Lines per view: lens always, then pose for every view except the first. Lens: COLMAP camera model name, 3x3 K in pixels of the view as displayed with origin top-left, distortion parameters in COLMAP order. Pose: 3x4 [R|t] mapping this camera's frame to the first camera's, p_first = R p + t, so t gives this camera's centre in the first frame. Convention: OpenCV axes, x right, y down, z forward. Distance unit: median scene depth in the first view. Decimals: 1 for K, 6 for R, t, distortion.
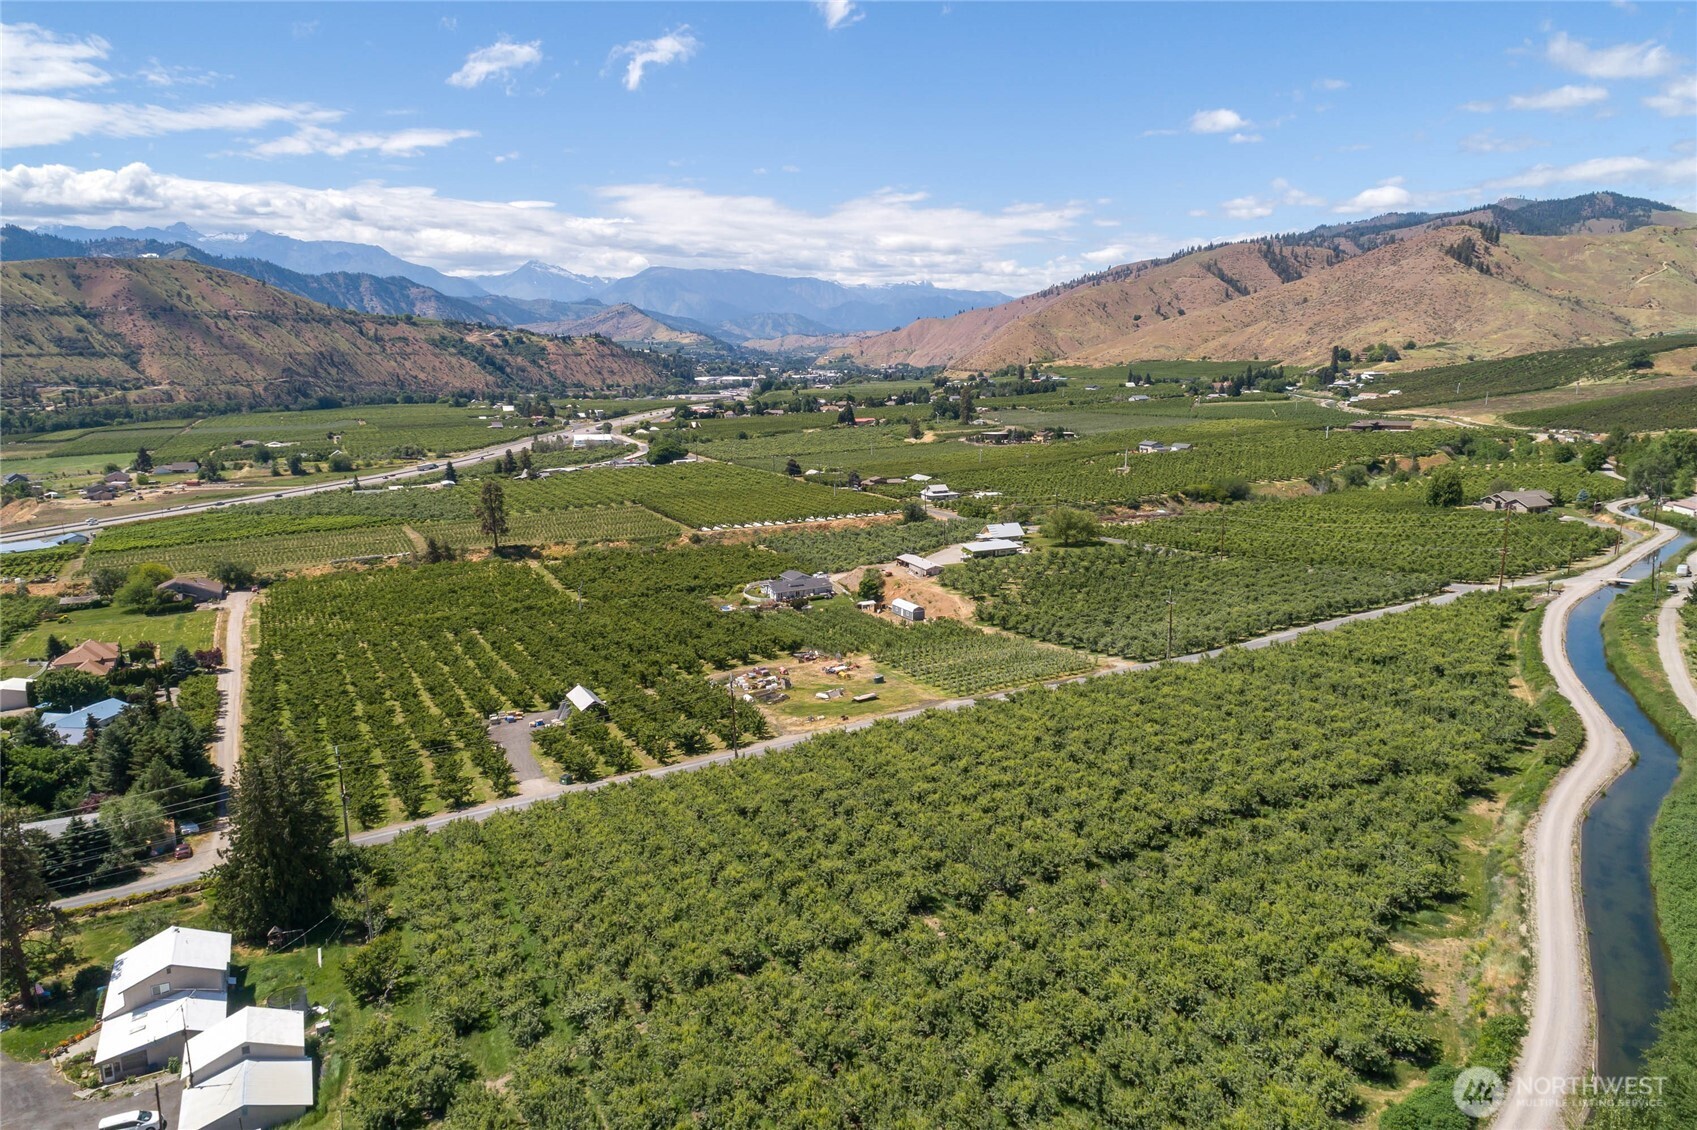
lens RADIAL K [[1088.1, 0, 849.7], [0, 1088.1, 575.2], [0, 0, 1]] dist [0.176892, -0.160548]
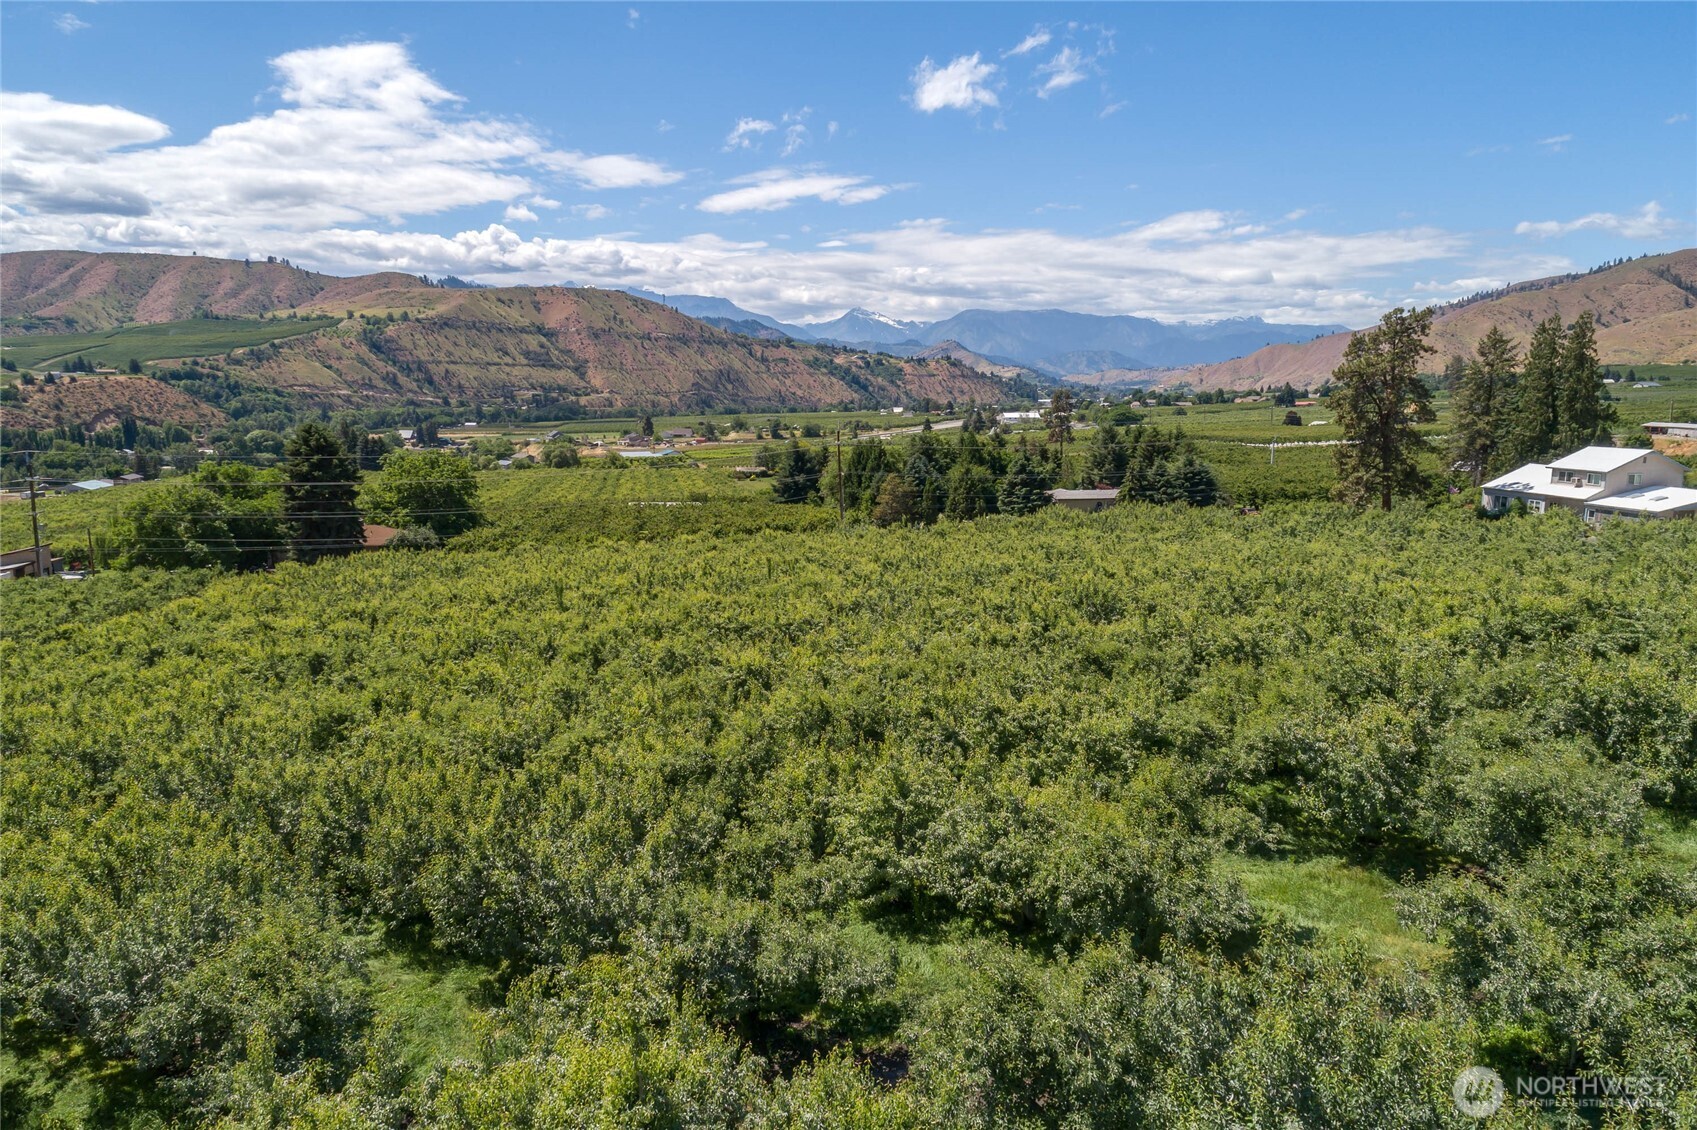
lens RADIAL K [[1088.1, 0, 850.9], [0, 1088.1, 577.0], [0, 0, 1]] dist [0.176892, -0.160548]
pose [[0.964659, 0.051544, -0.258412, -0.062809], [-0.060930, 0.997737, -0.028443, 0.032766], [0.256361, 0.043183, 0.965616, -0.003476]]
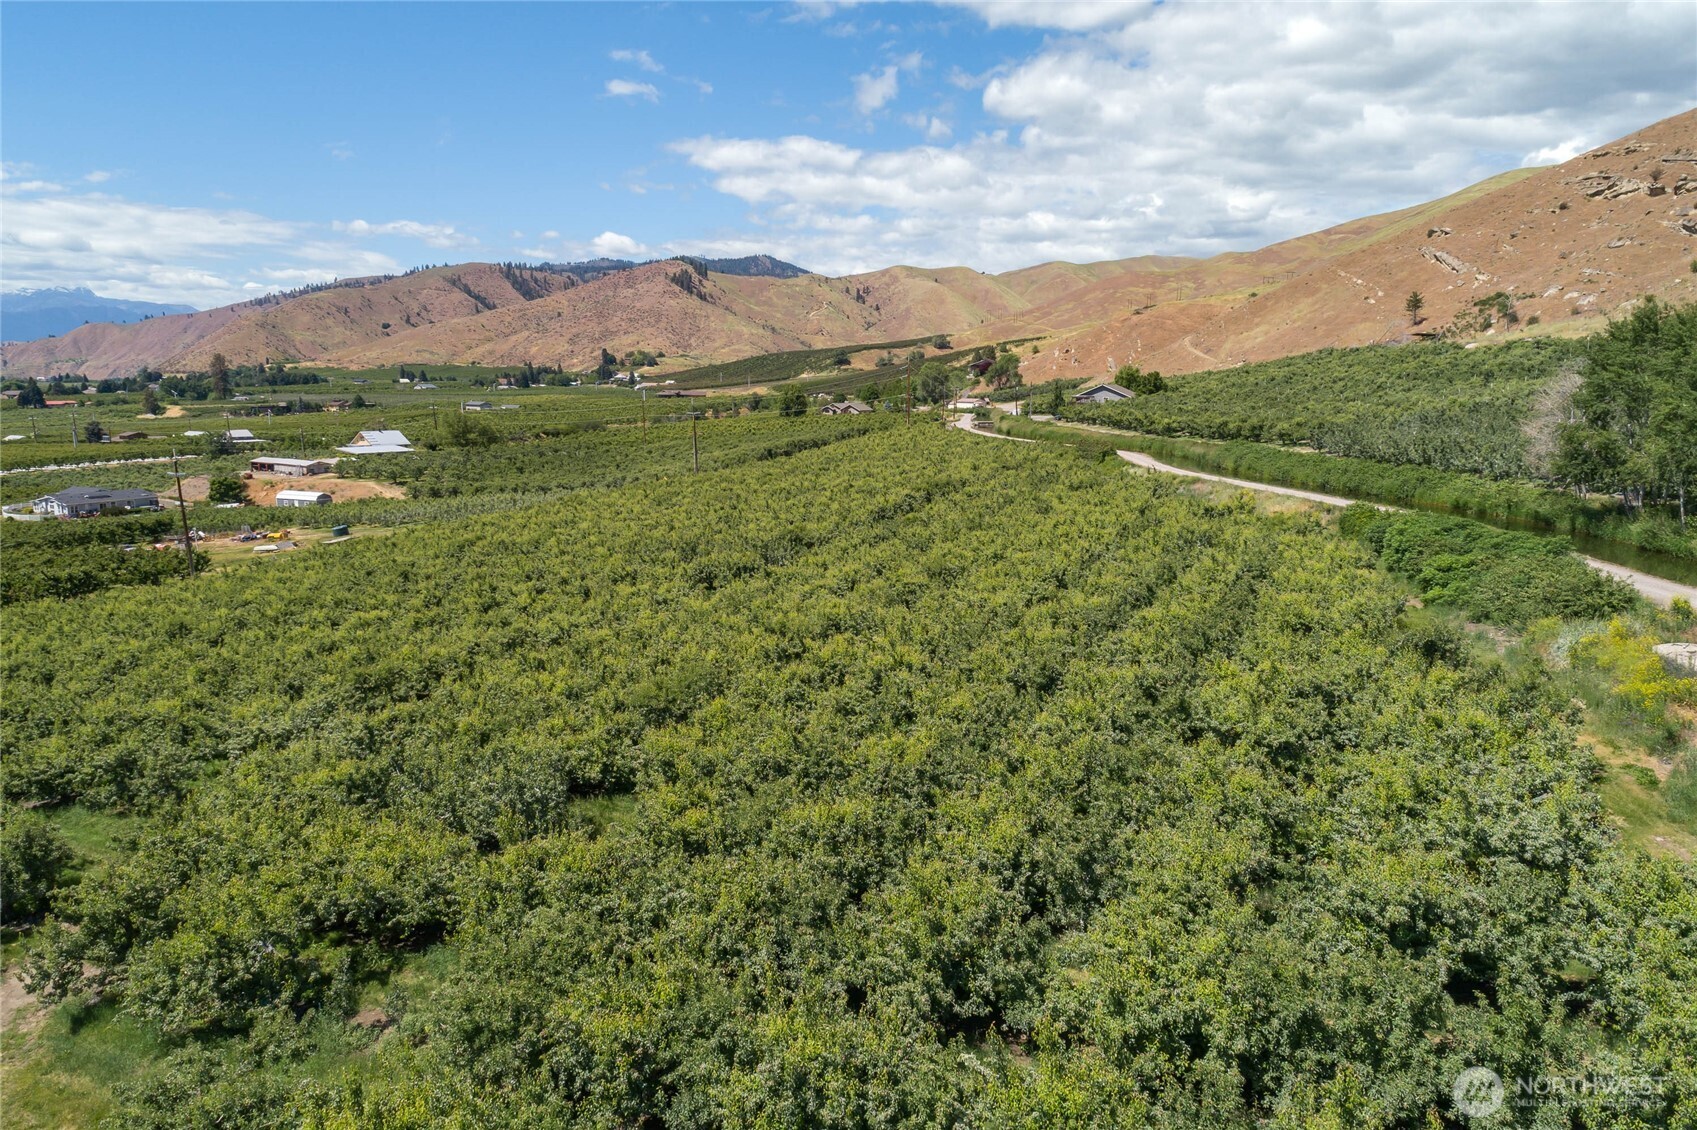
lens RADIAL K [[1088.1, 0, 848.6], [0, 1088.1, 570.8], [0, 0, 1]] dist [0.176892, -0.160548]
pose [[0.797138, -0.093835, 0.596461, -0.019953], [0.114137, 0.993458, 0.003753, 0.020638], [-0.592911, 0.065087, 0.802633, 0.025141]]
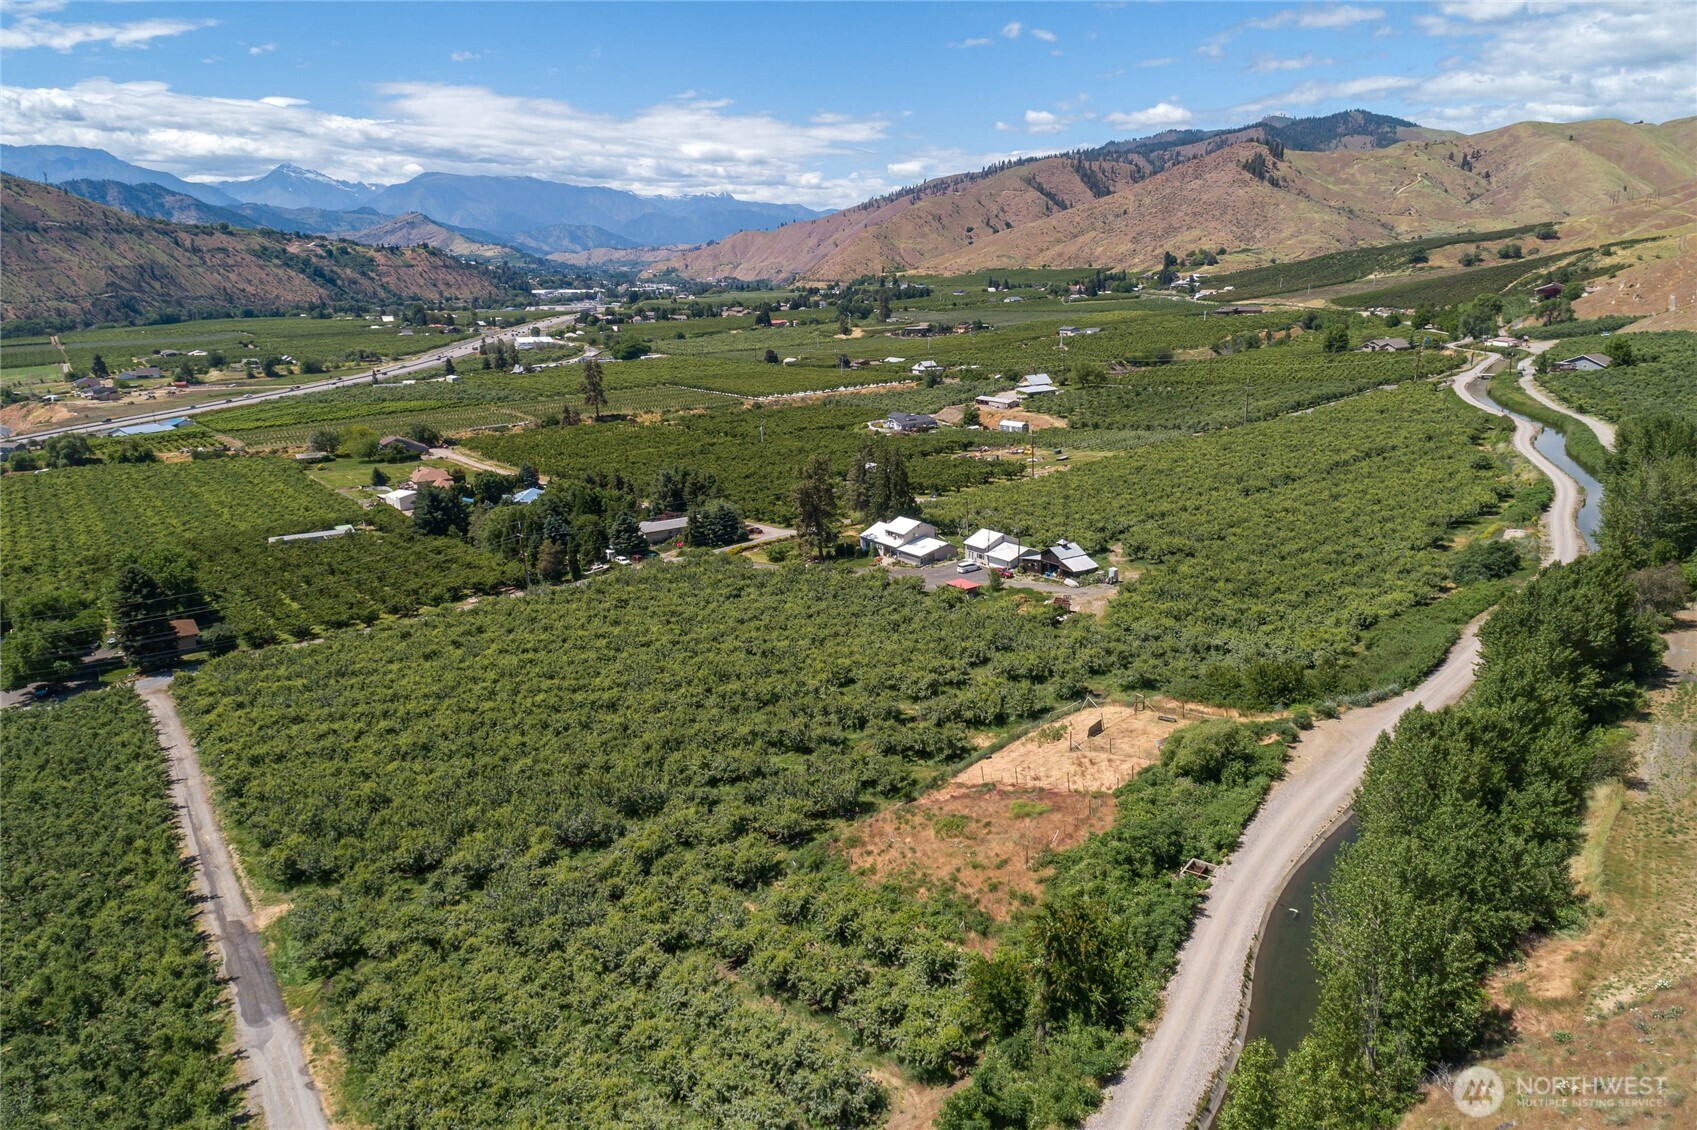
lens RADIAL K [[1088.1, 0, 847.0], [0, 1088.1, 576.4], [0, 0, 1]] dist [0.176892, -0.160548]
pose [[0.984697, -0.056760, 0.164772, -0.068122], [0.044823, 0.996154, 0.075284, 0.018287], [-0.168411, -0.066747, 0.983454, -0.060076]]
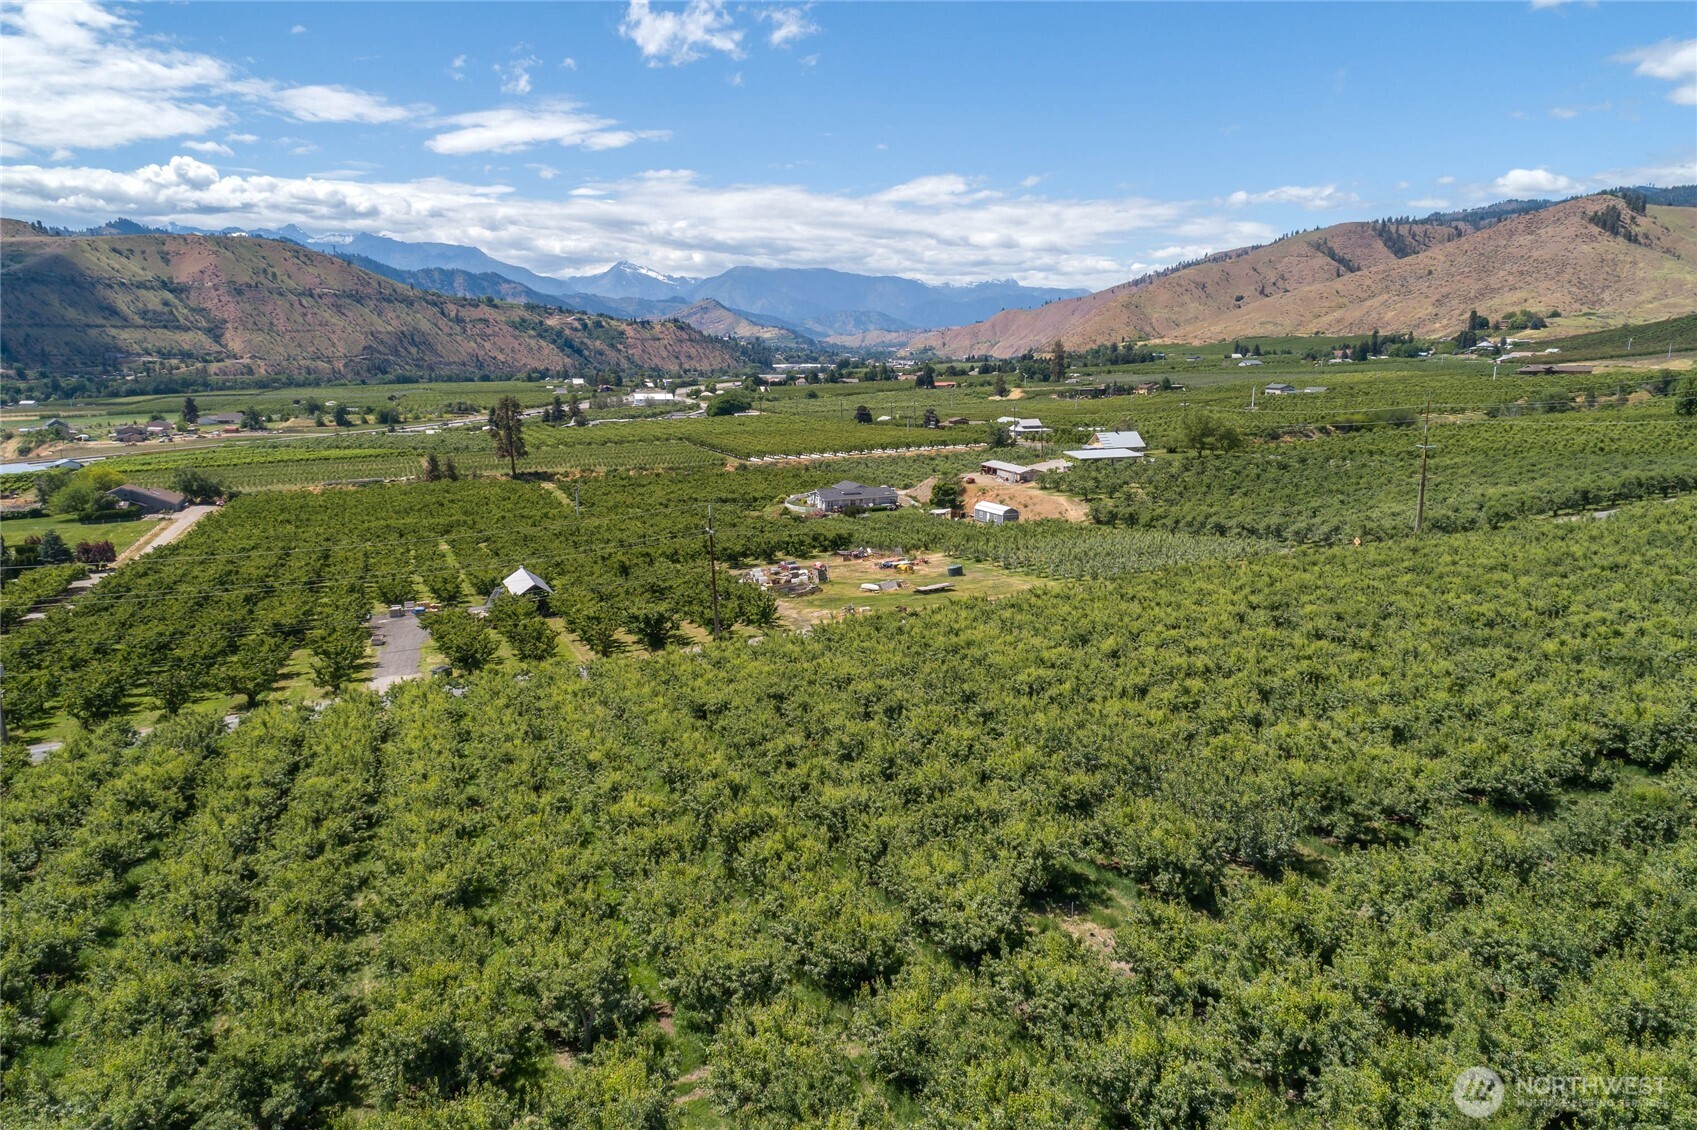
lens RADIAL K [[1088.1, 0, 851.2], [0, 1088.1, 575.8], [0, 0, 1]] dist [0.176892, -0.160548]
pose [[0.997408, 0.018192, -0.069616, 0.001198], [-0.018226, 0.999834, 0.000143, 0.013014], [0.069607, 0.001126, 0.997574, 0.041418]]
